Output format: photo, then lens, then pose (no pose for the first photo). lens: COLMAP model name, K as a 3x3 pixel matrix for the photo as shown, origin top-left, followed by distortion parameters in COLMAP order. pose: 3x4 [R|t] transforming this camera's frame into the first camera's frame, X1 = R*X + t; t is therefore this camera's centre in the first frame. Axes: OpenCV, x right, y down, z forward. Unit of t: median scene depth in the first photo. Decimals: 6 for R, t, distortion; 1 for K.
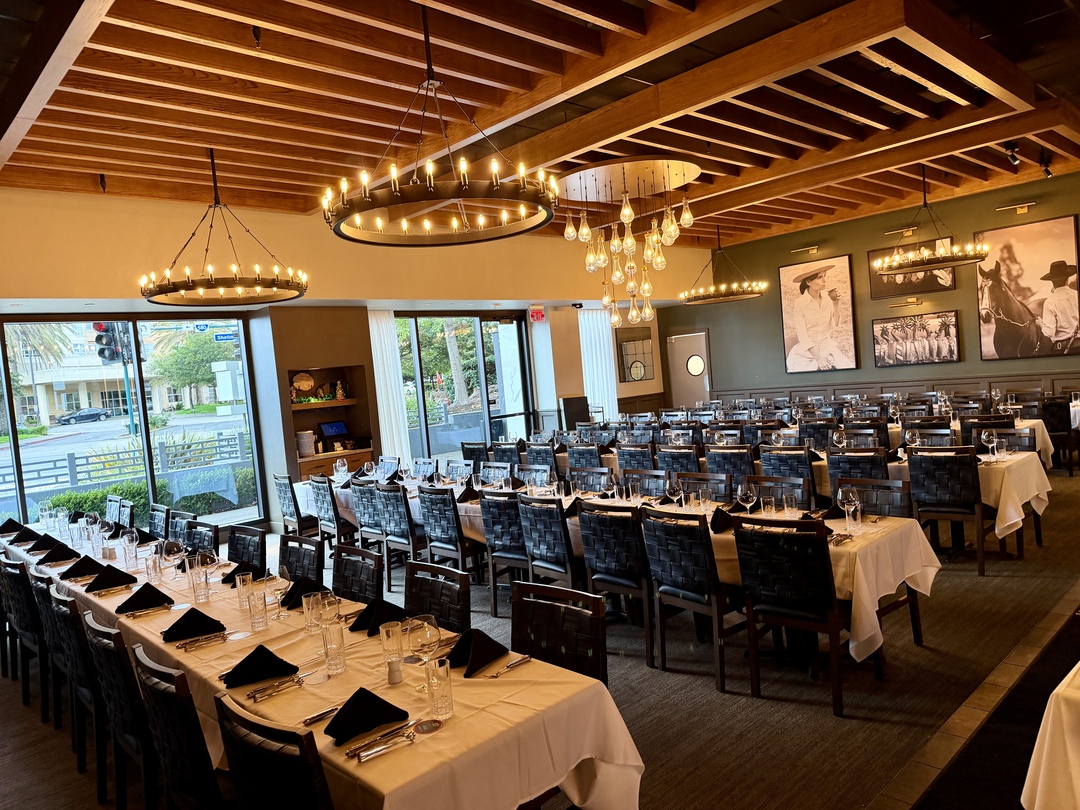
lens RADIAL K [[757.9, 0, 533.3], [0, 757.9, 402.3], [0, 0, 1]] dist [0.007377, -0.026508]
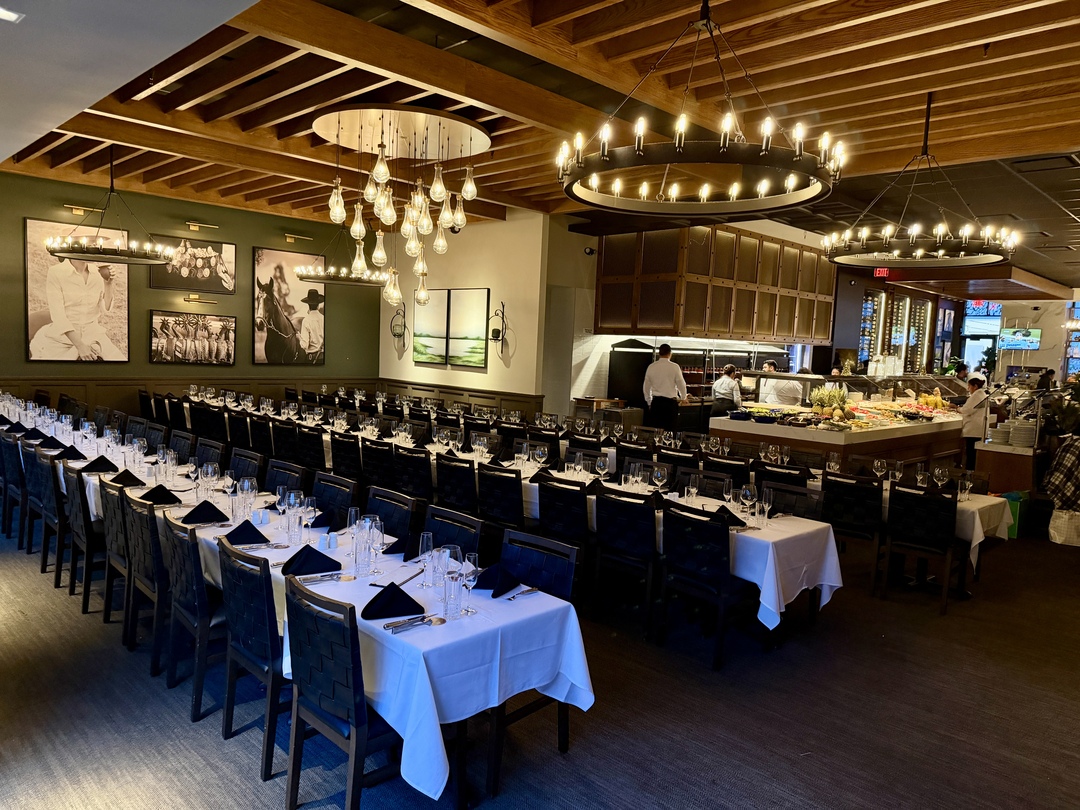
lens RADIAL K [[757.9, 0, 539.7], [0, 757.9, 409.8], [0, 0, 1]] dist [0.007377, -0.026508]
pose [[-0.033972, 0.001162, 0.999422, -0.559787], [-0.005495, 0.999984, -0.001350, 0.011021], [-0.999408, -0.005538, -0.033965, 0.666122]]
